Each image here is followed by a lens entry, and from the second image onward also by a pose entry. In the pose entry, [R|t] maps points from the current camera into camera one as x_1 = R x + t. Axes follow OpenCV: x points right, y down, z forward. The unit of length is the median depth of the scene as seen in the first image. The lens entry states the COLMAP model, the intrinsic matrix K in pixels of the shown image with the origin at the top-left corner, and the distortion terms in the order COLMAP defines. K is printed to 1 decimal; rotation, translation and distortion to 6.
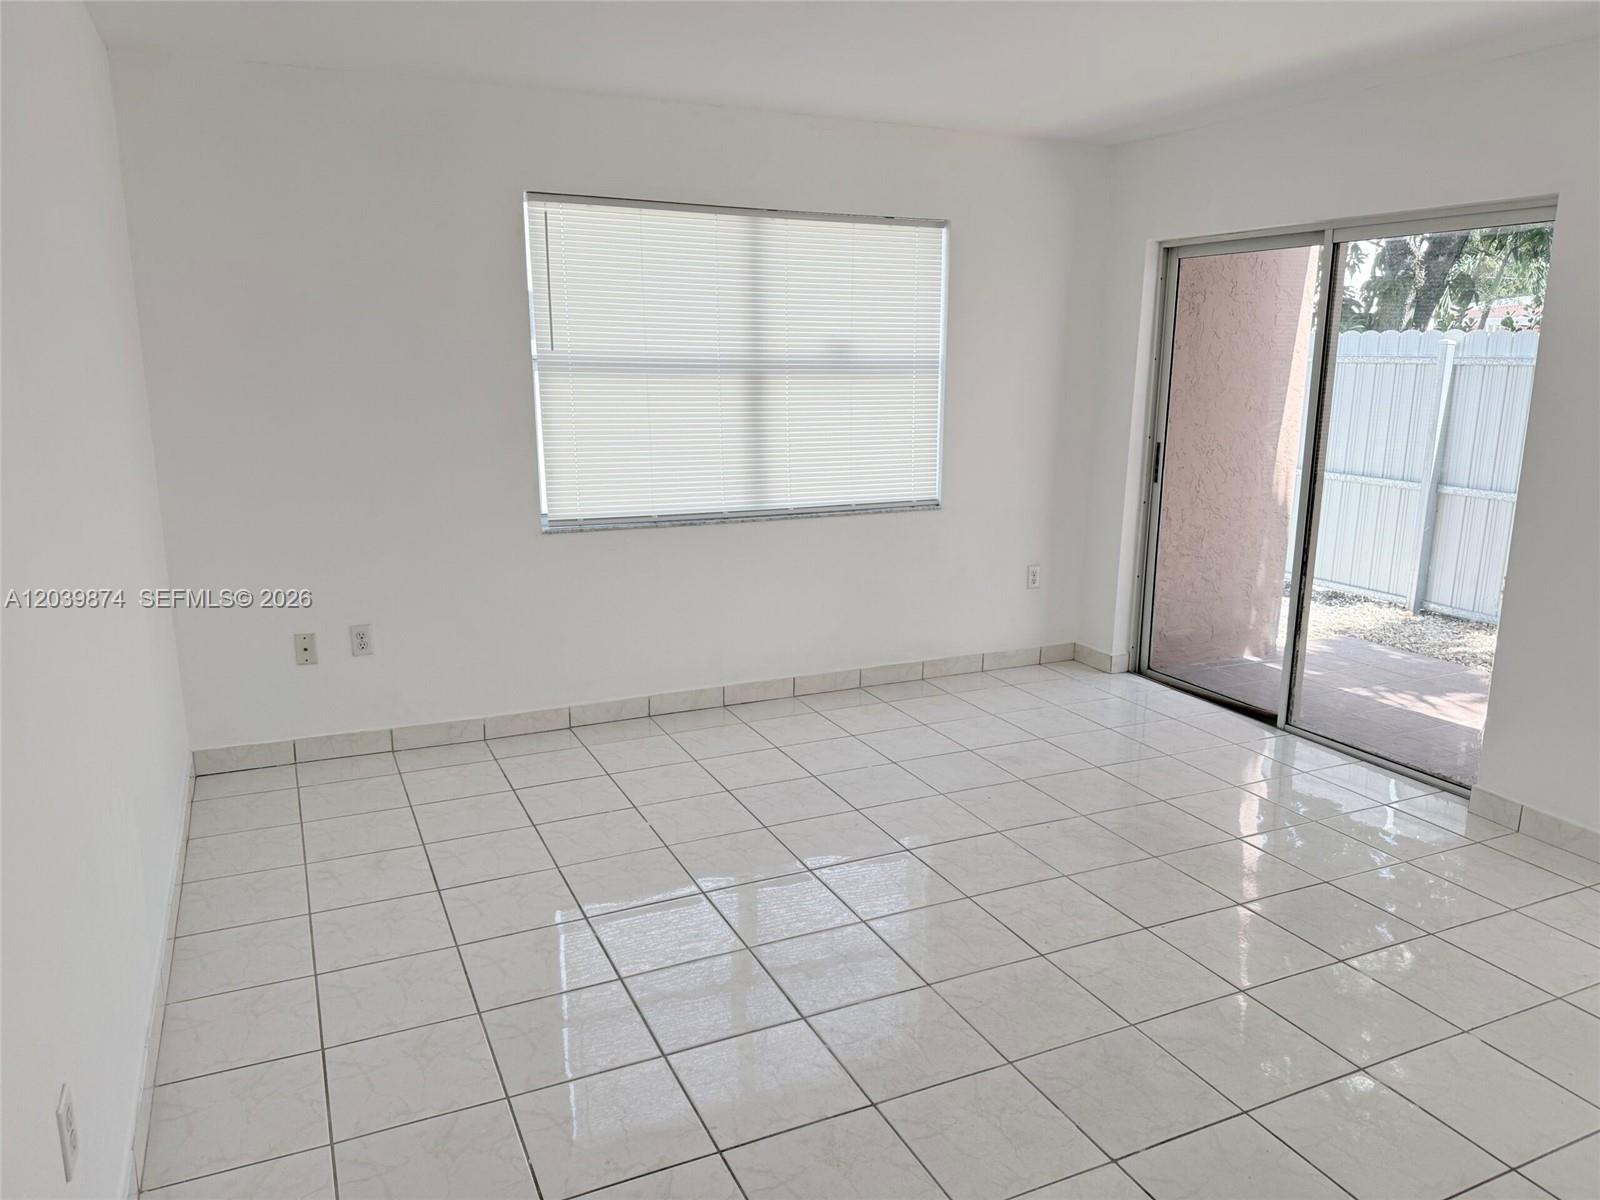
lens RADIAL K [[1114.9, 0, 798.1], [0, 1114.9, 611.5], [0, 0, 1]] dist [0.024067, -0.003285]
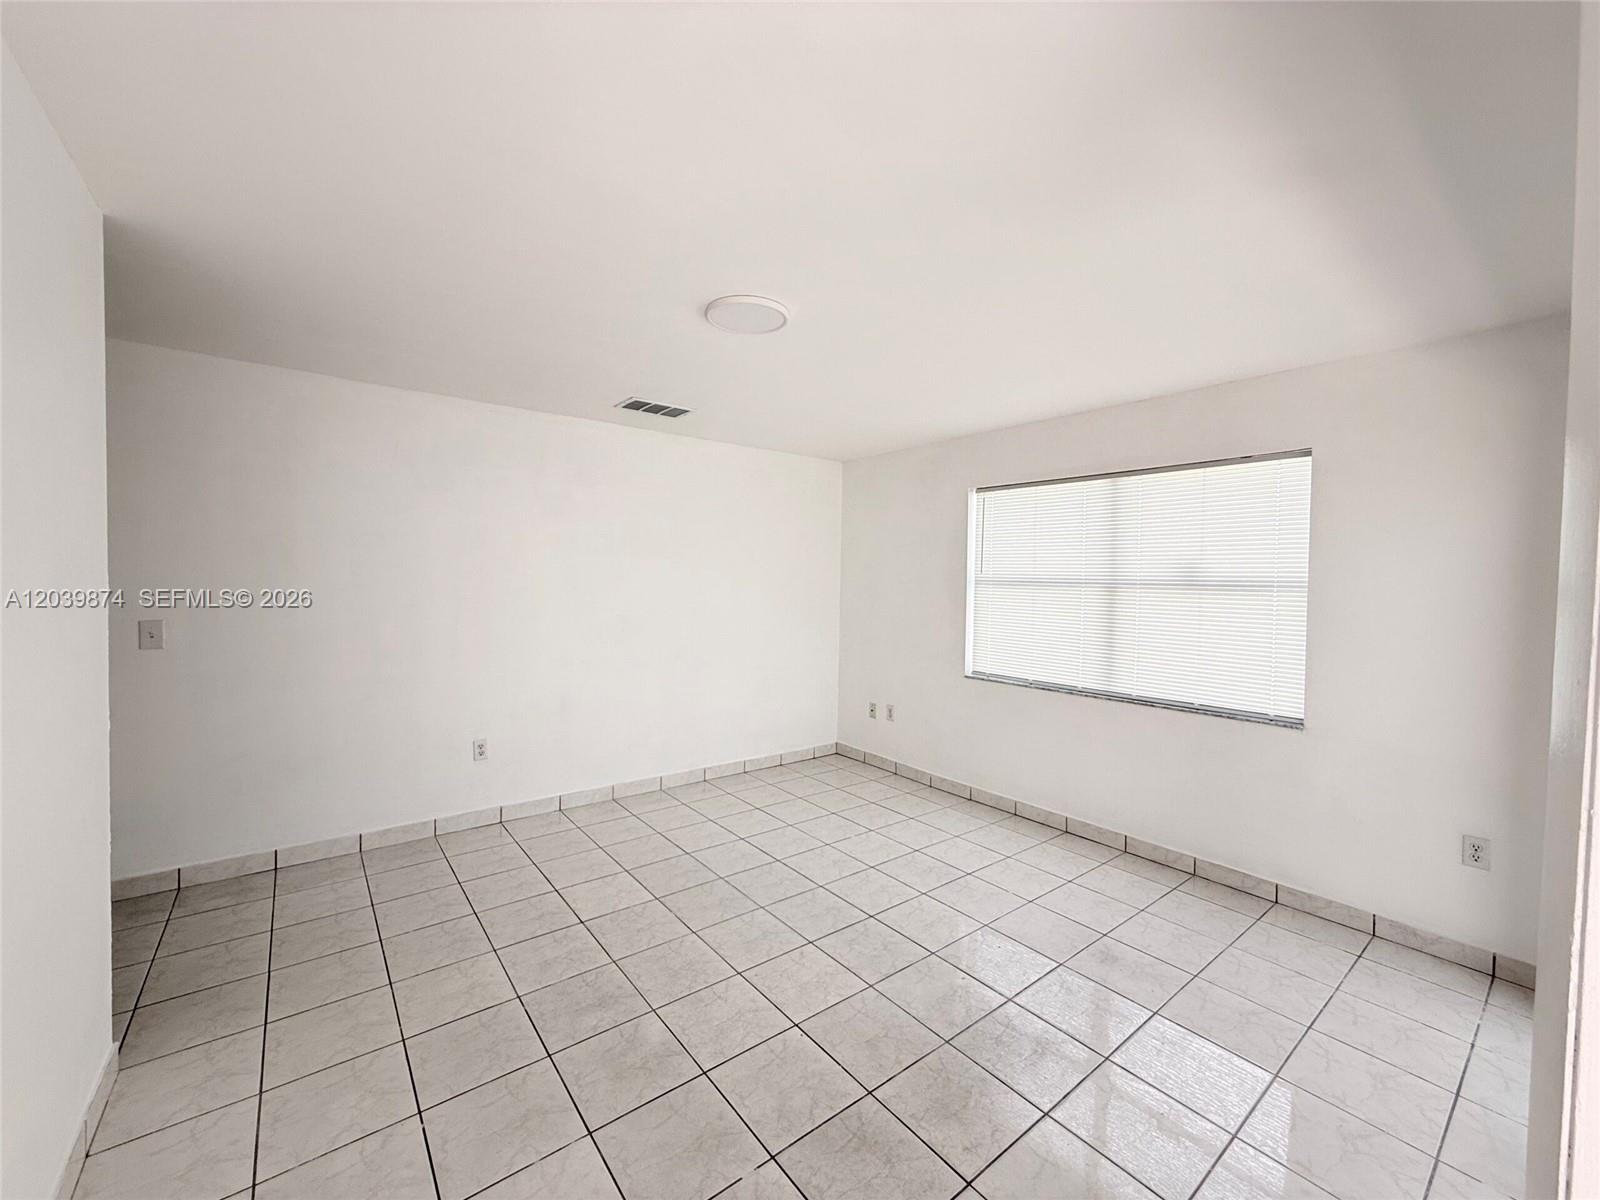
lens RADIAL K [[644.3, 0, 796.5], [0, 644.3, 594.0], [0, 0, 1]] dist [0.012572, 0.000313]
pose [[0.225201, 0.021553, -0.974074, 0.634123], [-0.227950, 0.973174, -0.031167, -0.098352], [0.947272, 0.229059, 0.224072, 0.472548]]
